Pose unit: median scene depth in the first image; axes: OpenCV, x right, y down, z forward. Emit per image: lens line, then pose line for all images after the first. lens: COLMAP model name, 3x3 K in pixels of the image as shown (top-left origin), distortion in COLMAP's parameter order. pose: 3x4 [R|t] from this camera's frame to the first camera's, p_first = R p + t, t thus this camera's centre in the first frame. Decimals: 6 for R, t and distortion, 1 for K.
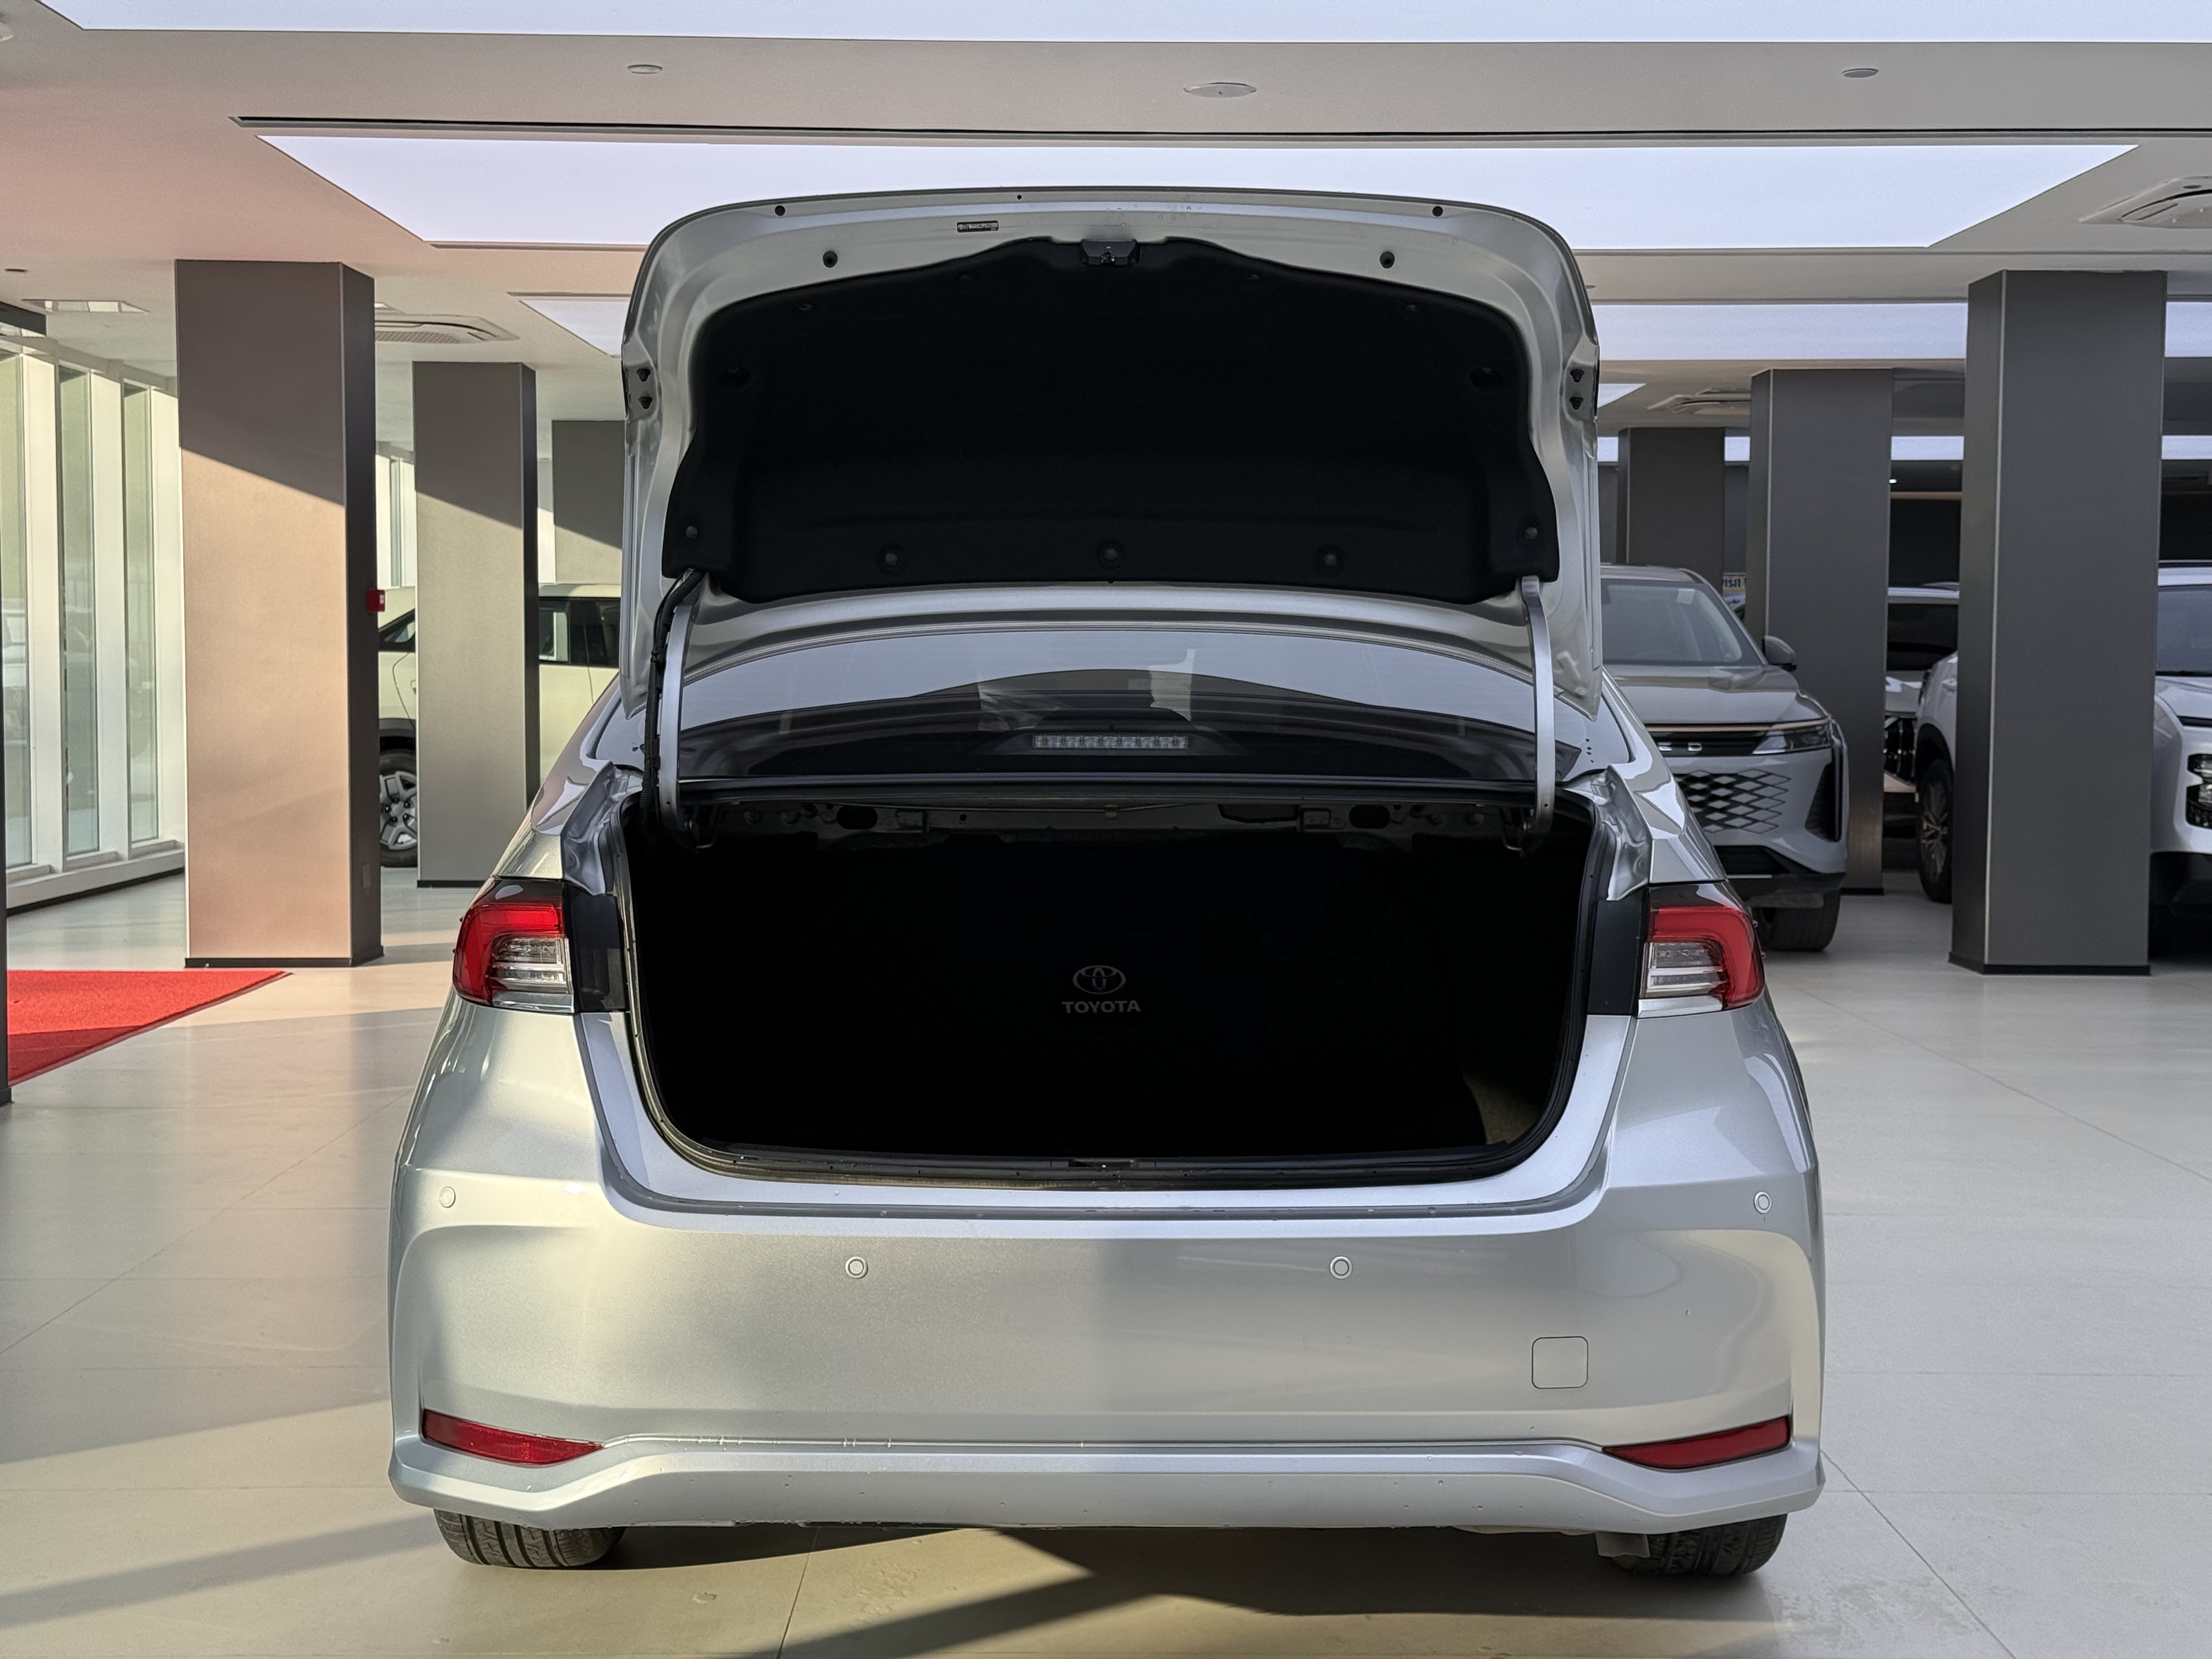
lens RADIAL K [[3089.2, 0, 1102.1], [0, 3089.2, 827.5], [0, 0, 1]] dist [0.136592, 0.000000]
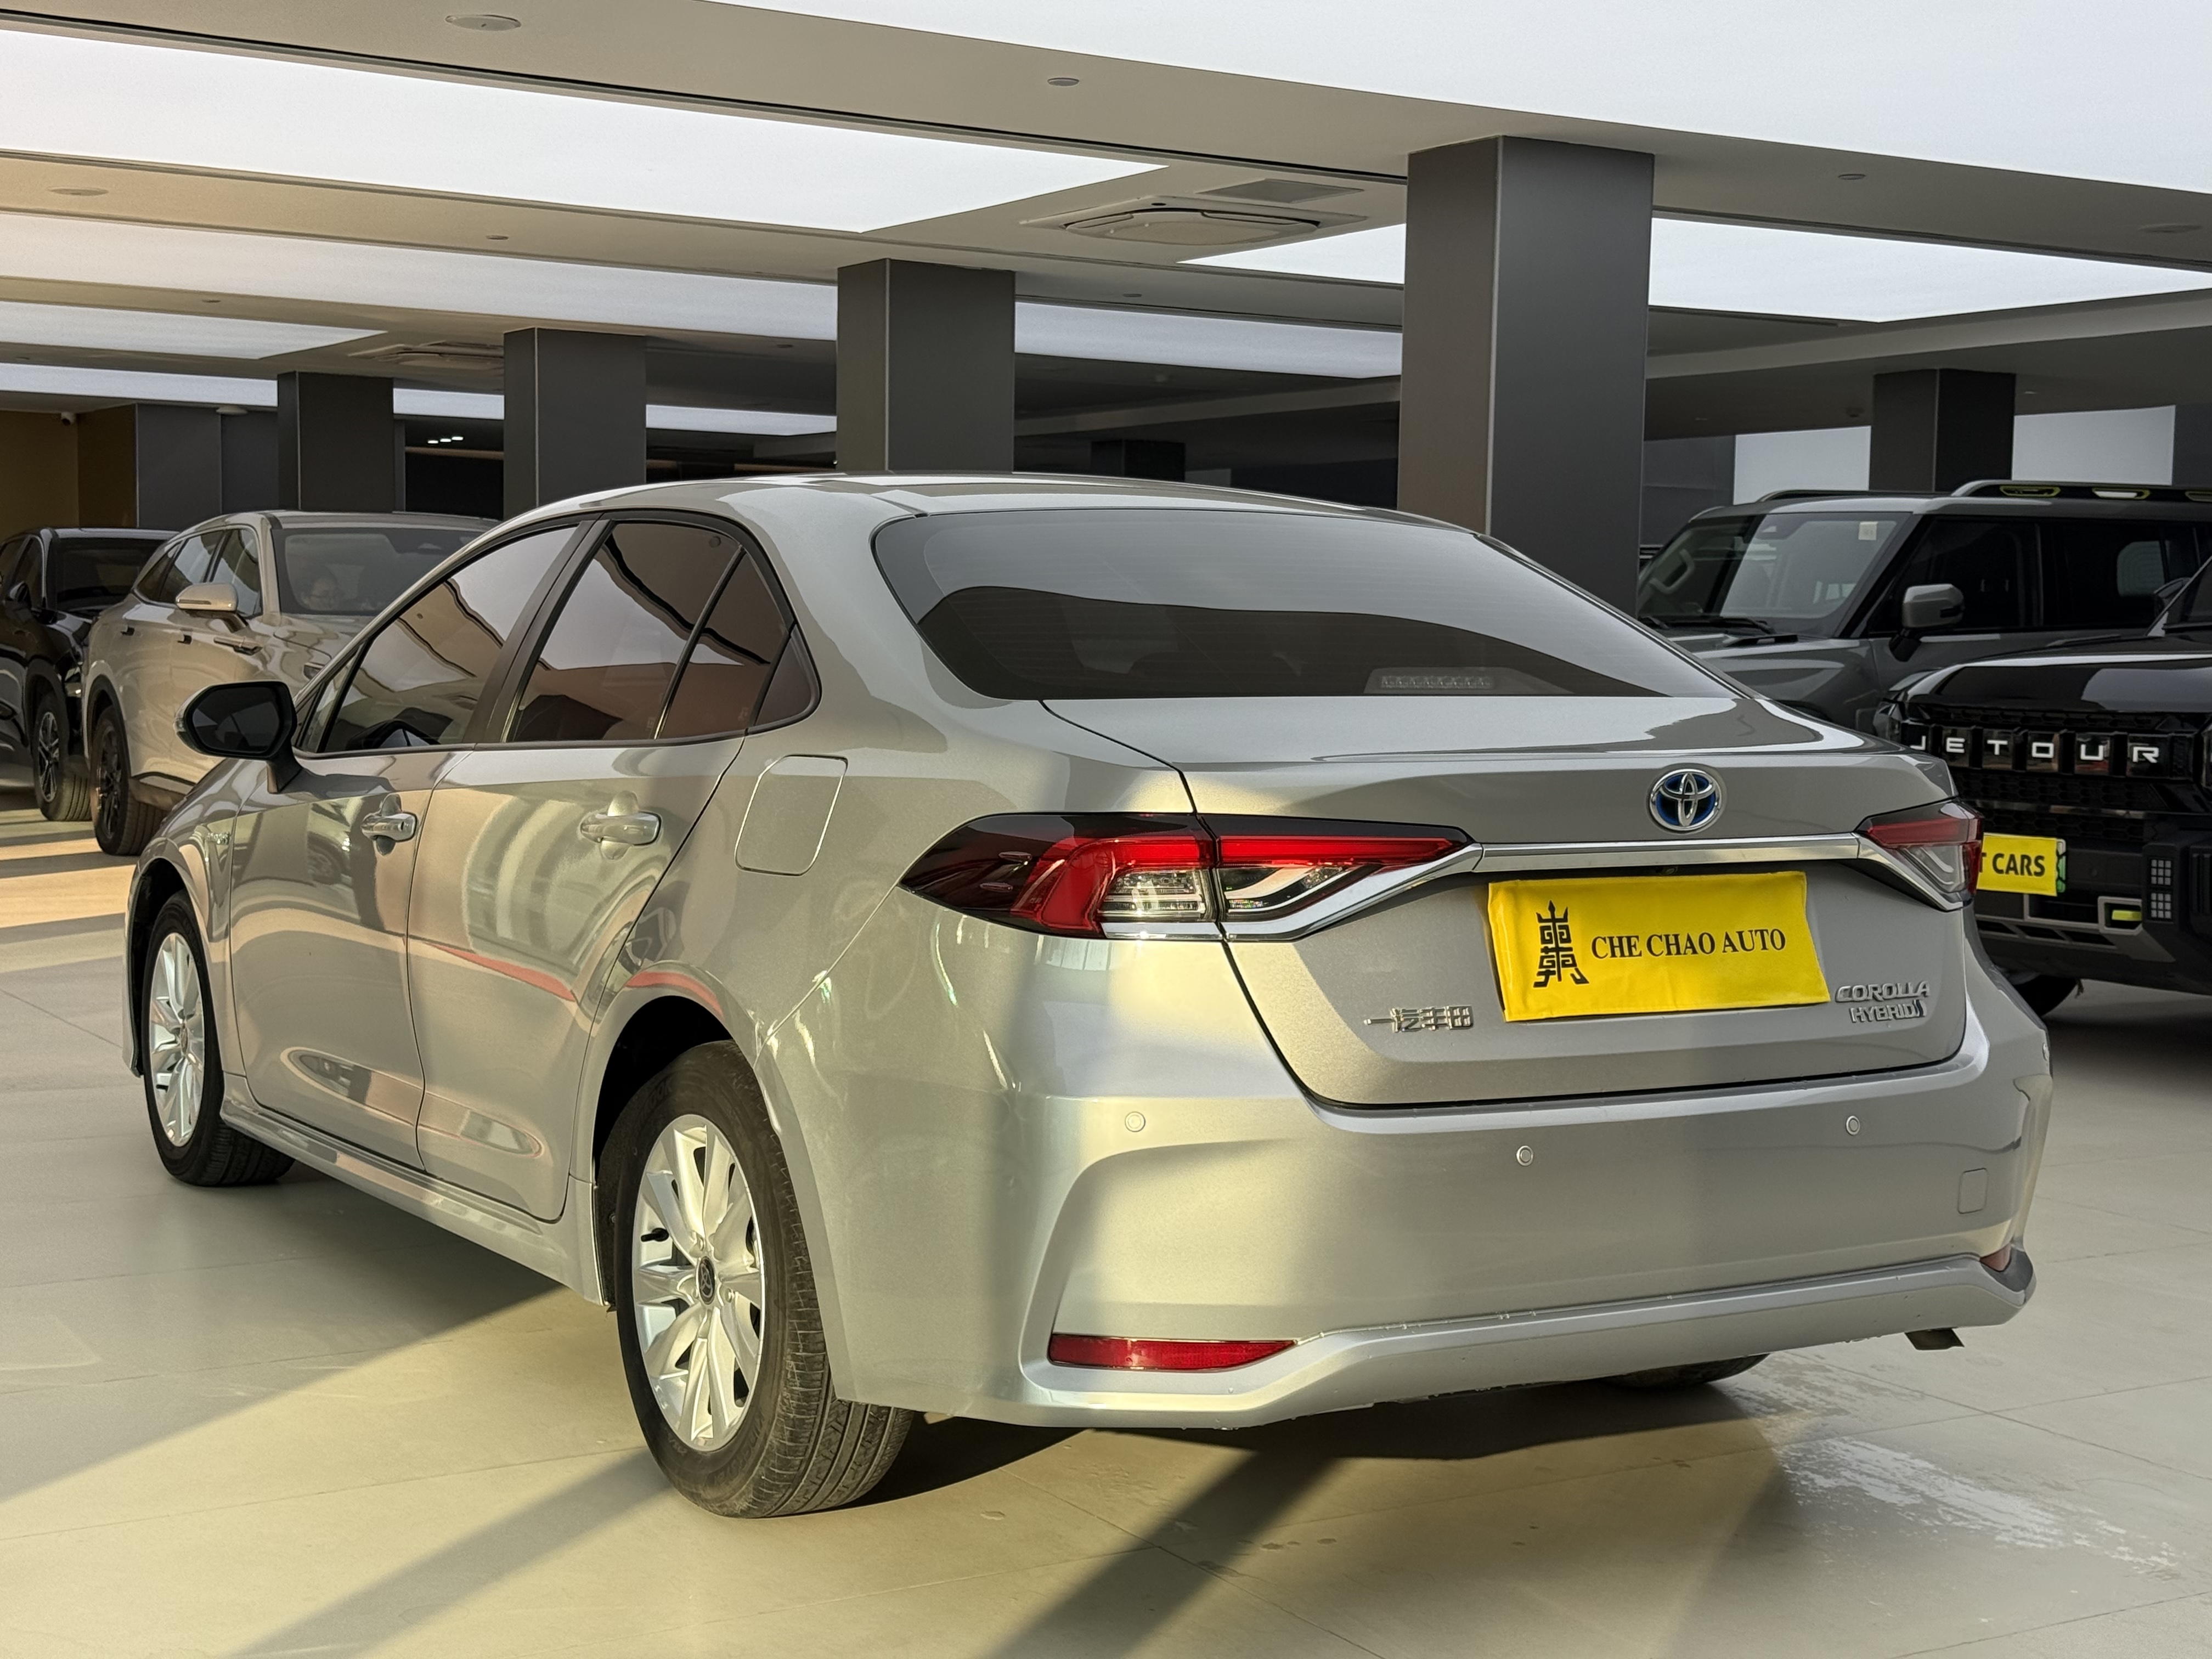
lens RADIAL K [[3089.2, 0, 1118.6], [0, 3089.2, 842.2], [0, 0, 1]] dist [0.136592, 0.000000]
pose [[0.854946, -0.025046, 0.518112, -0.240175], [0.015128, 0.999613, 0.023359, 0.000631], [-0.518496, -0.012133, 0.854994, 0.040957]]
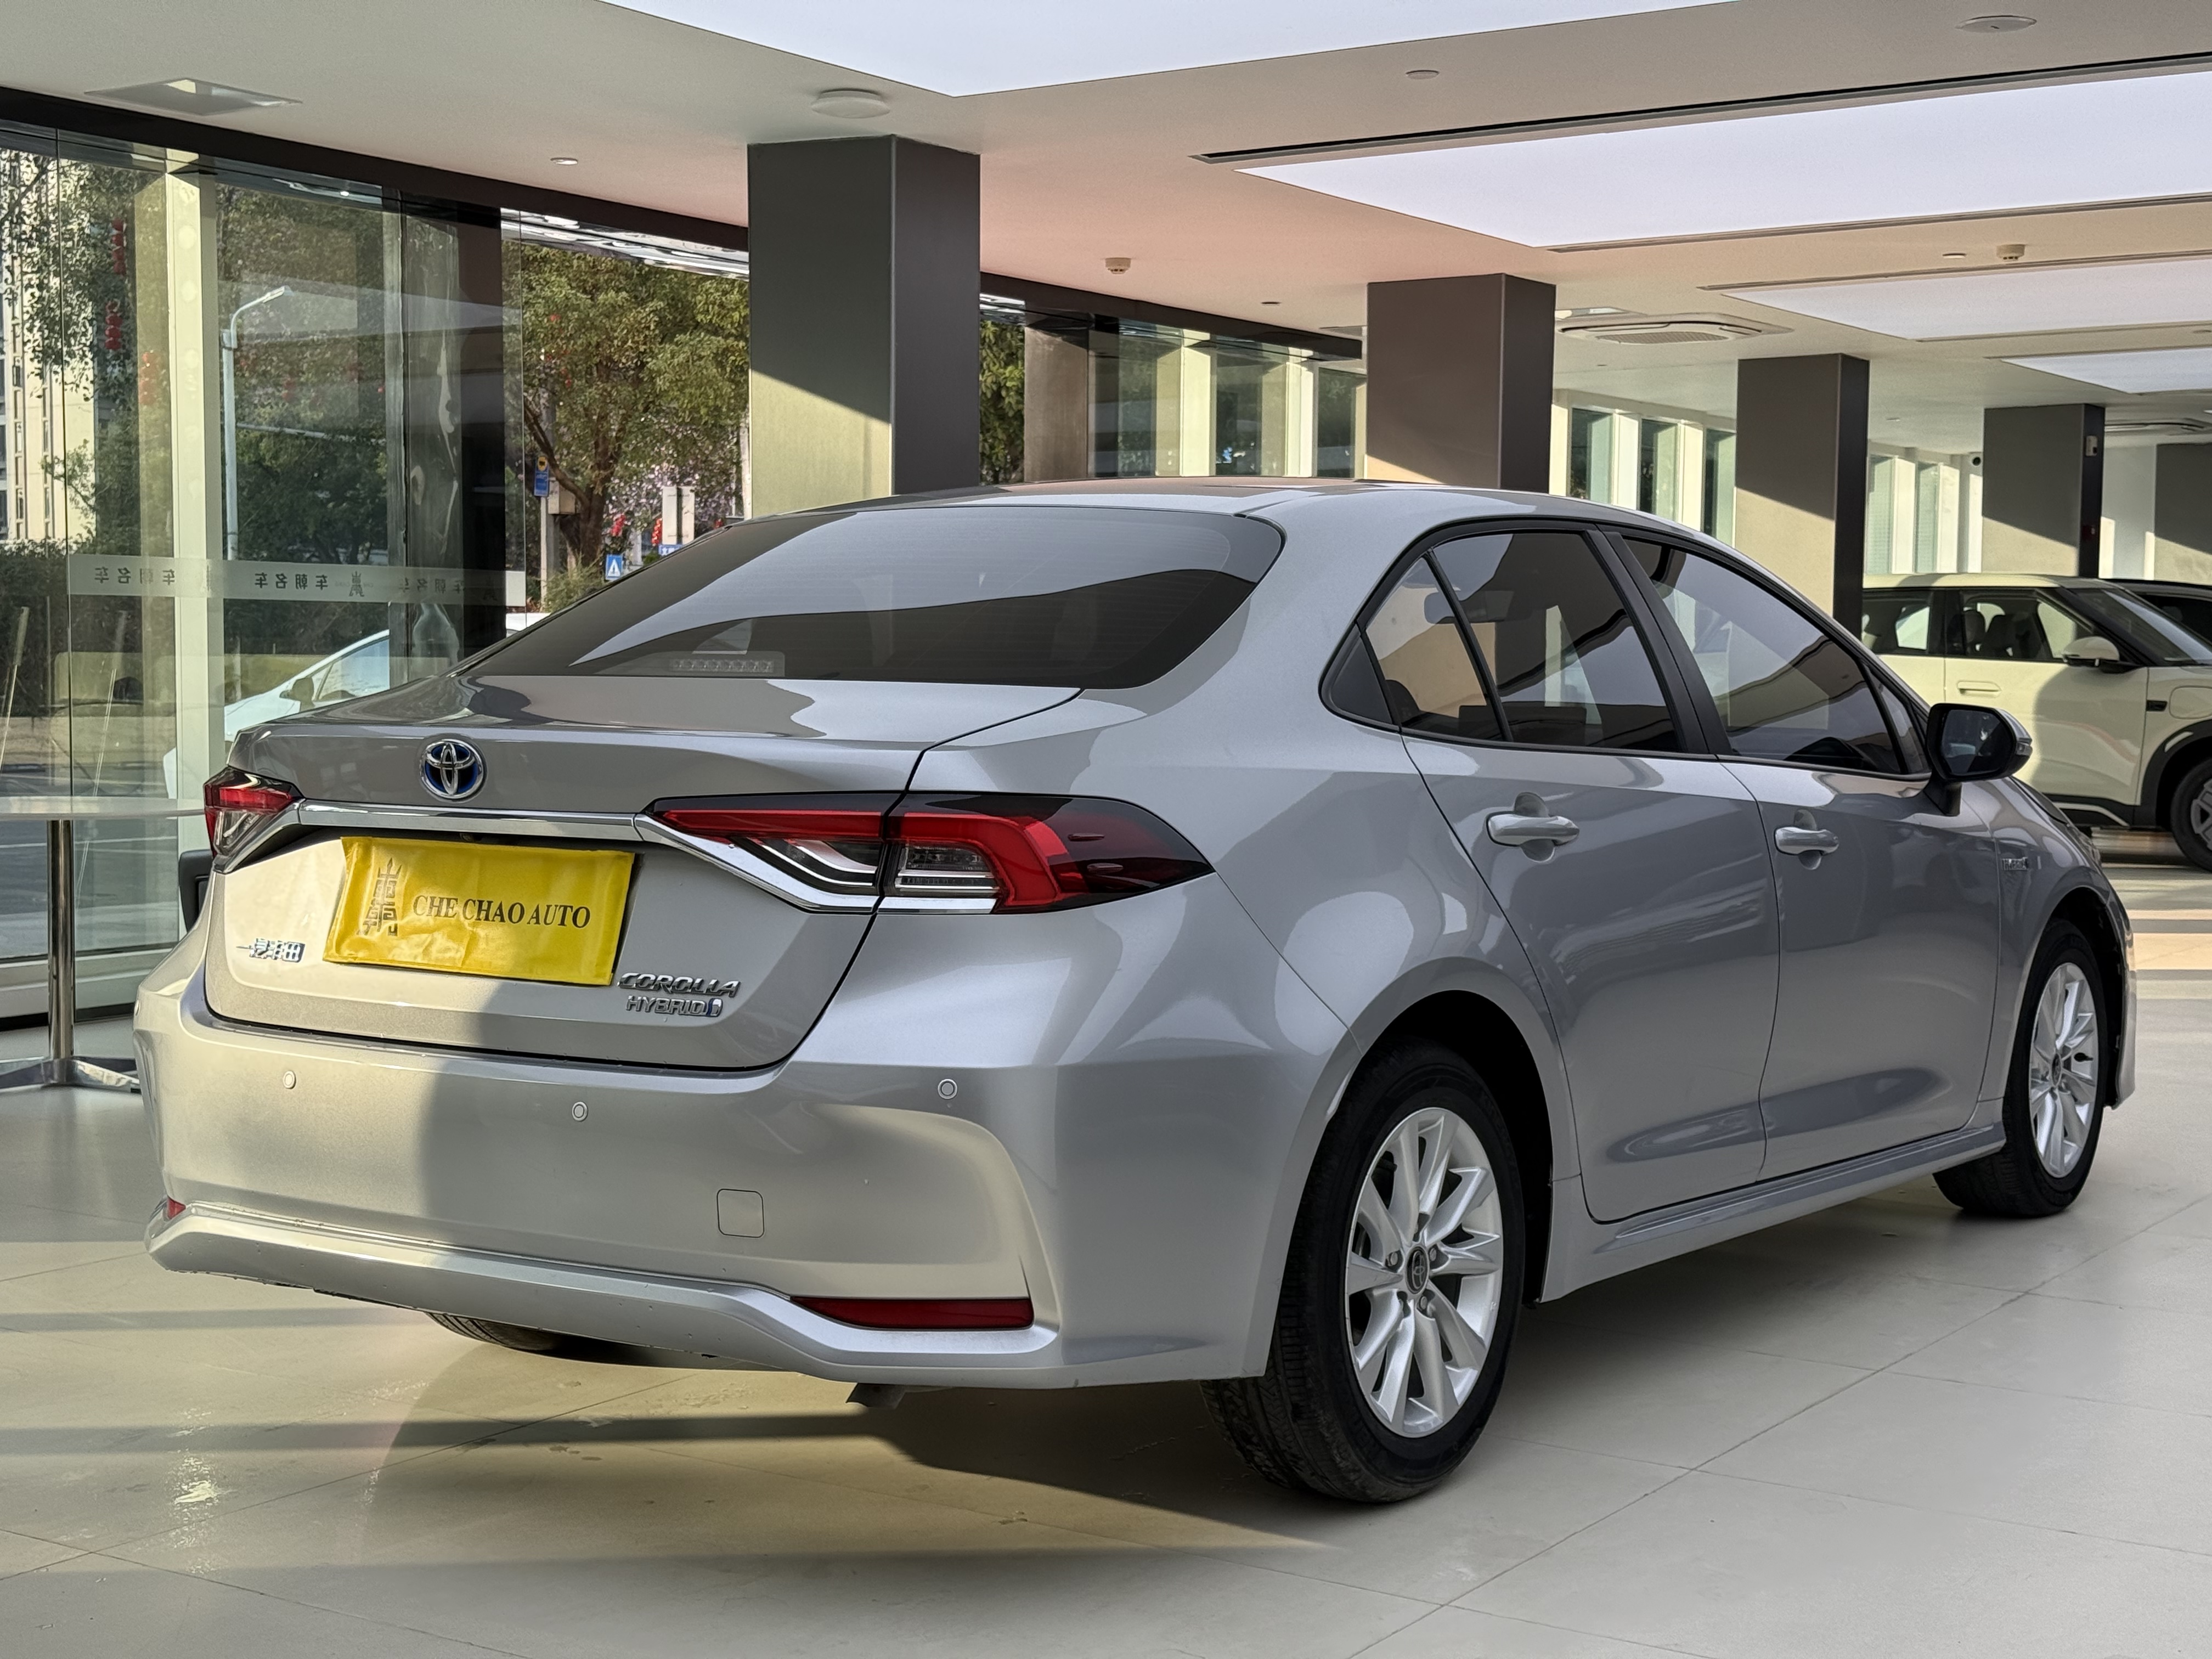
lens RADIAL K [[3089.2, 0, 1108.4], [0, 3089.2, 836.3], [0, 0, 1]] dist [0.136592, 0.000000]
pose [[0.831574, 0.034553, -0.554339, 0.265689], [-0.034740, 0.999345, 0.010177, 0.006481], [0.554327, 0.010795, 0.832229, 0.045427]]
